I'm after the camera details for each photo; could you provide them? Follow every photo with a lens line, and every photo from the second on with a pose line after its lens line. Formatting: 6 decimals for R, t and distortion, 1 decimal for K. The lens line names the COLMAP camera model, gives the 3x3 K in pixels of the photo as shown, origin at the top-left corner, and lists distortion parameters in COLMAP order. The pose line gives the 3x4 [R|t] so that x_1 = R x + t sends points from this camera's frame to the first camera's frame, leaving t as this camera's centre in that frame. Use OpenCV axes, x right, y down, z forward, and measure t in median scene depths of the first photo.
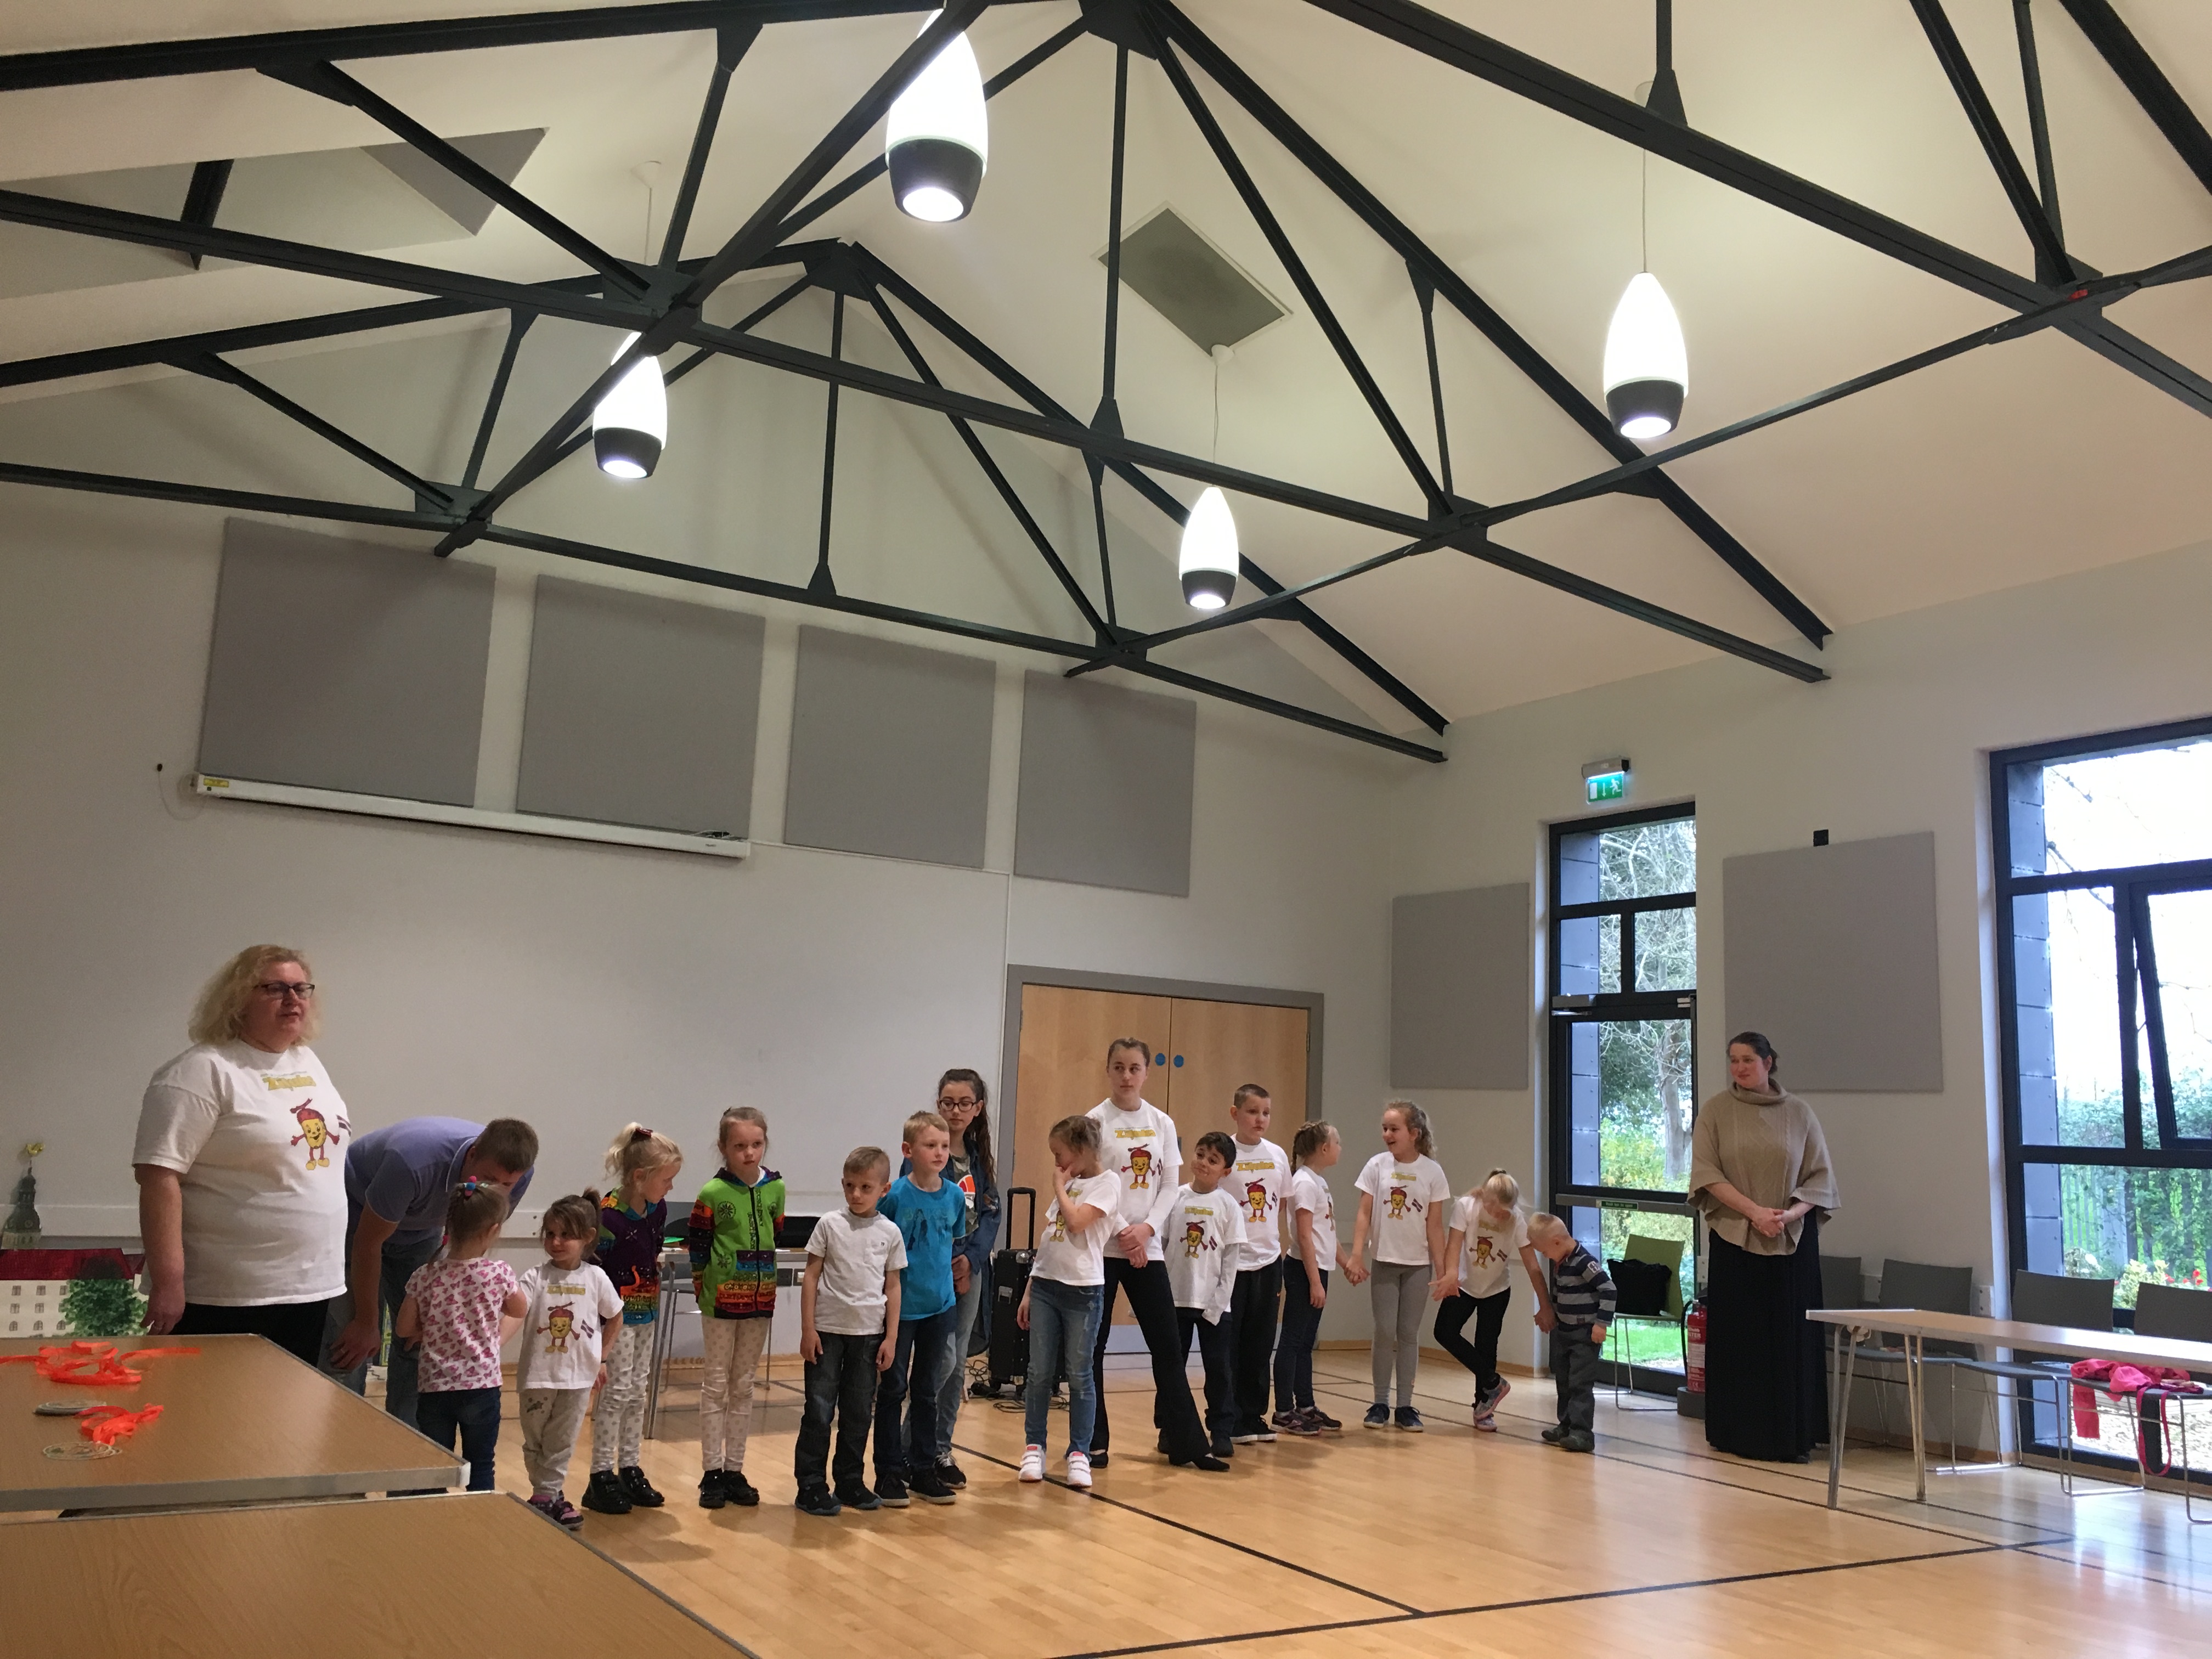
lens RADIAL K [[1896.1, 0, 1106.0], [0, 1896.1, 829.5], [0, 0, 1]] dist [0.151462, -0.217600]
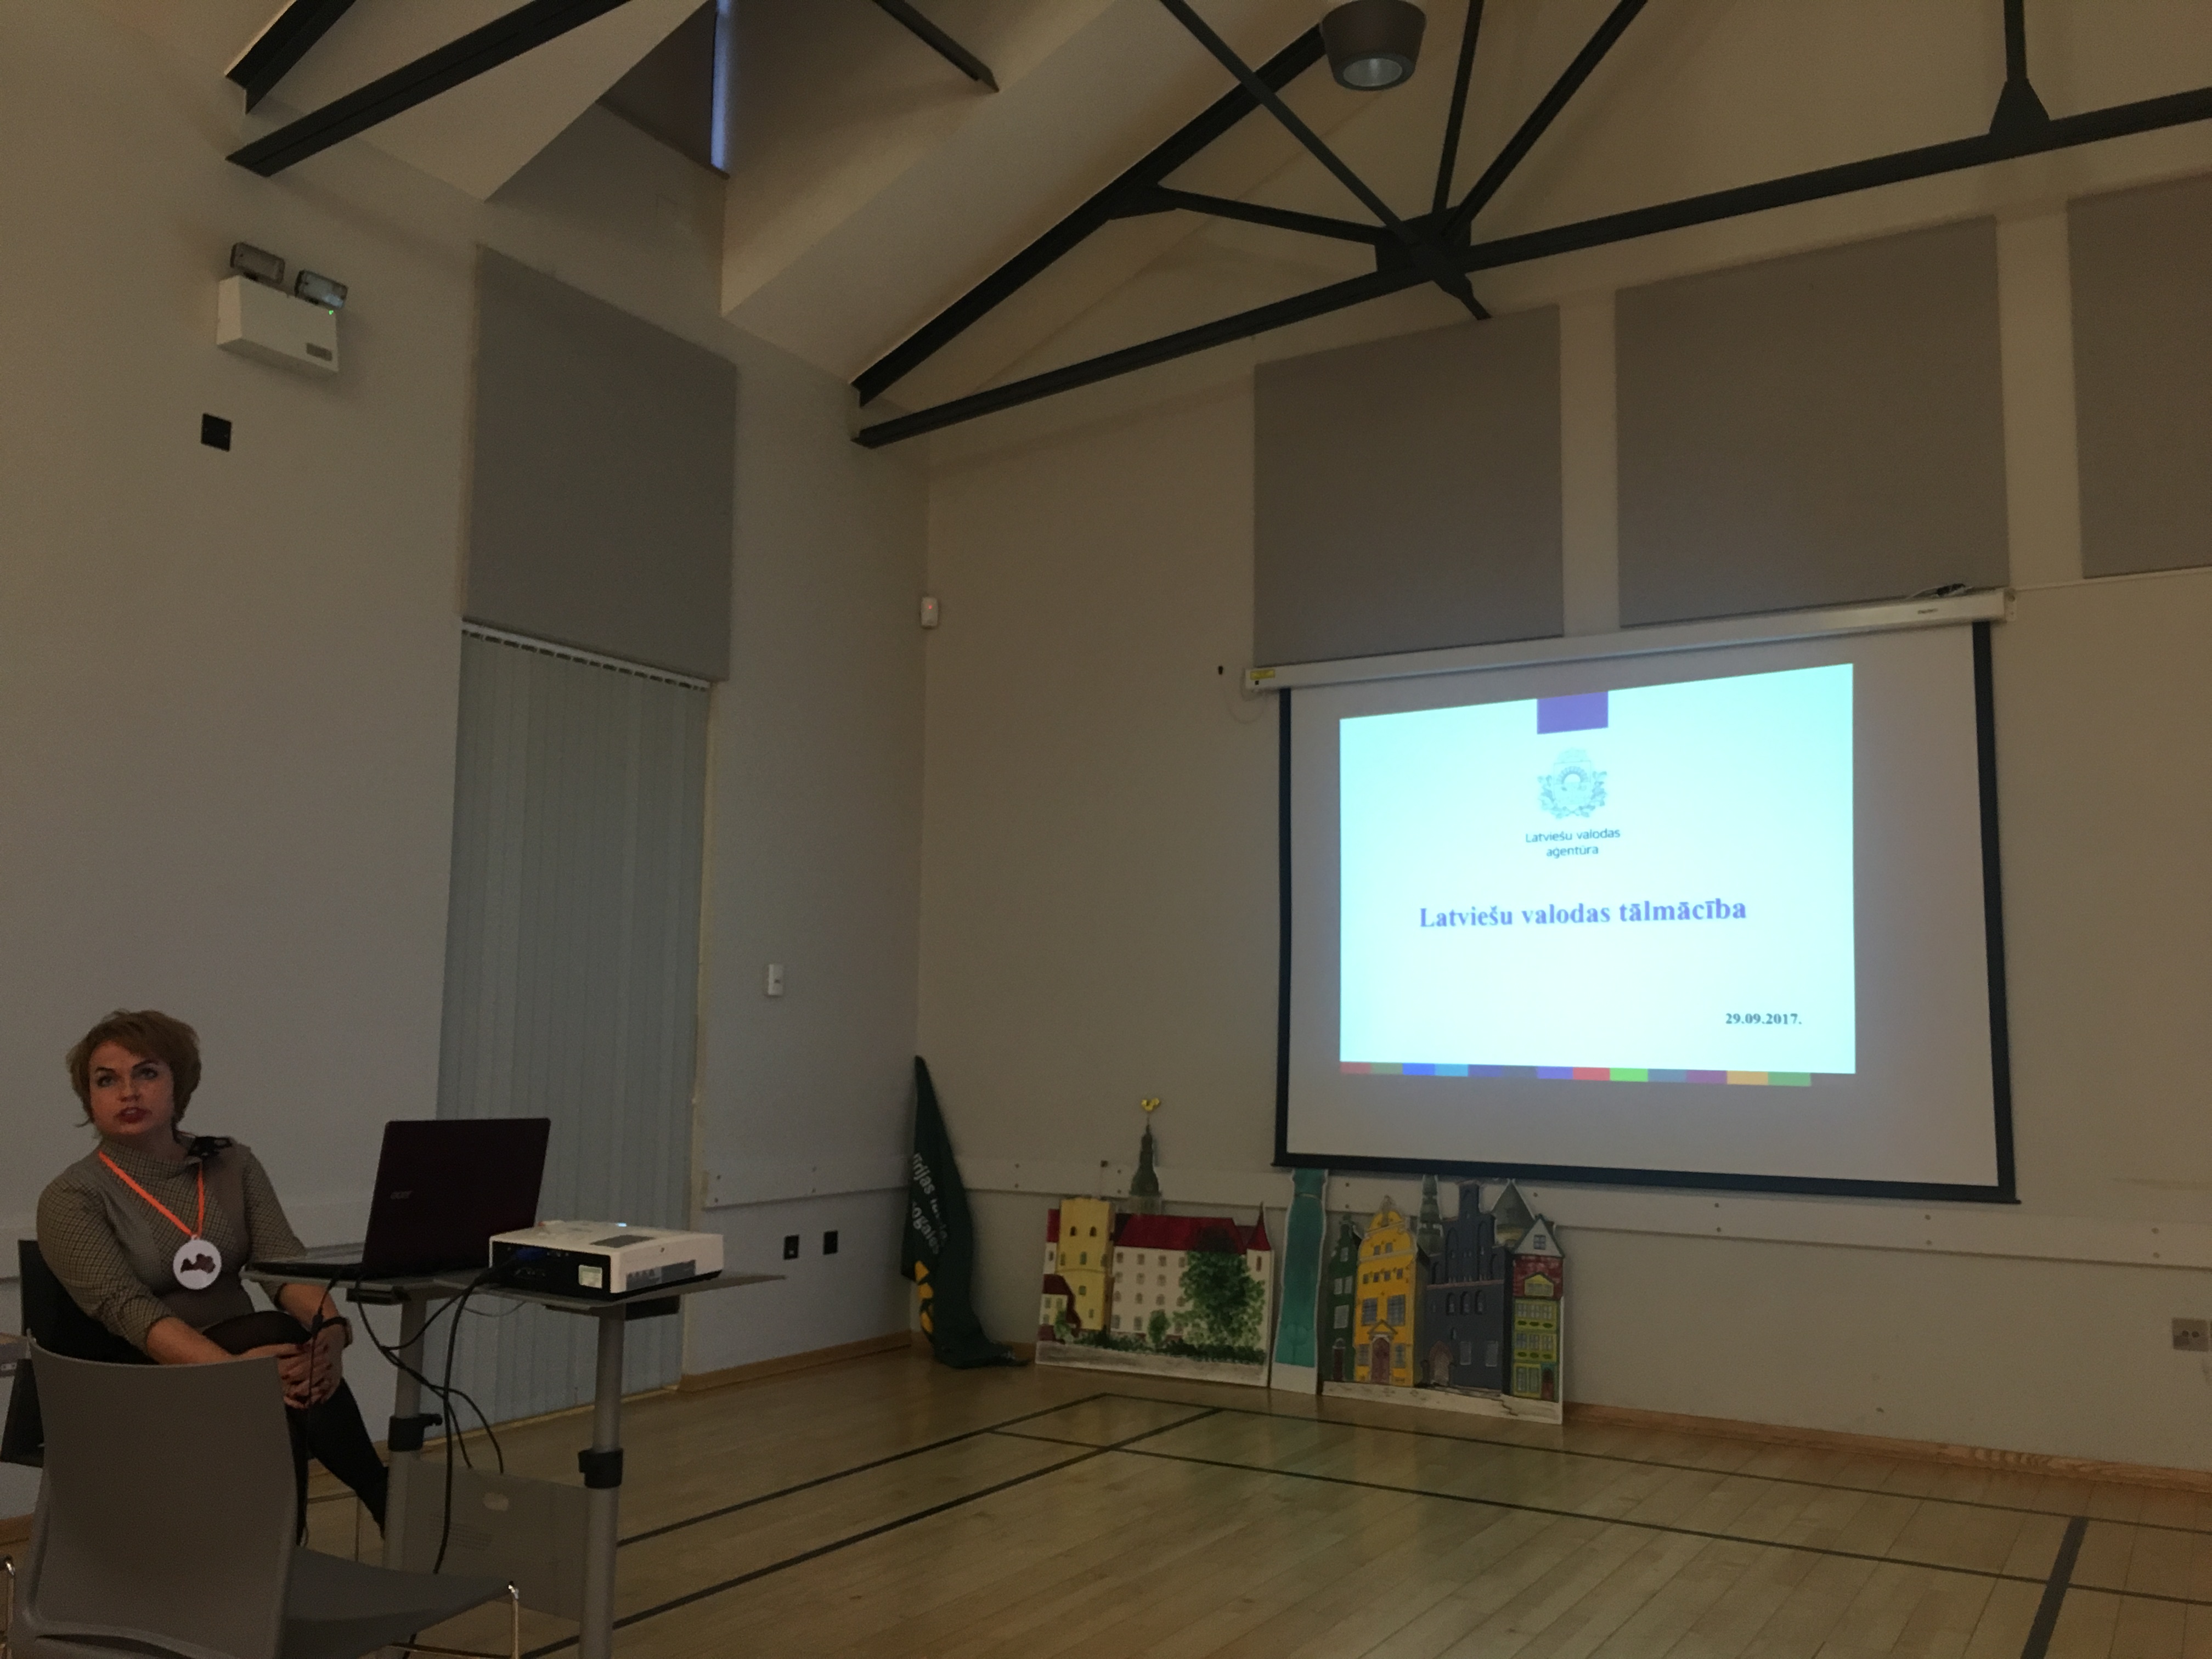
lens RADIAL K [[1896.1, 0, 1106.0], [0, 1896.1, 829.5], [0, 0, 1]] dist [0.151462, -0.217600]
pose [[0.471561, -0.138391, -0.870907, 0.237132], [0.152938, 0.985477, -0.073787, 0.099109], [0.868470, -0.098400, 0.485878, 0.556718]]
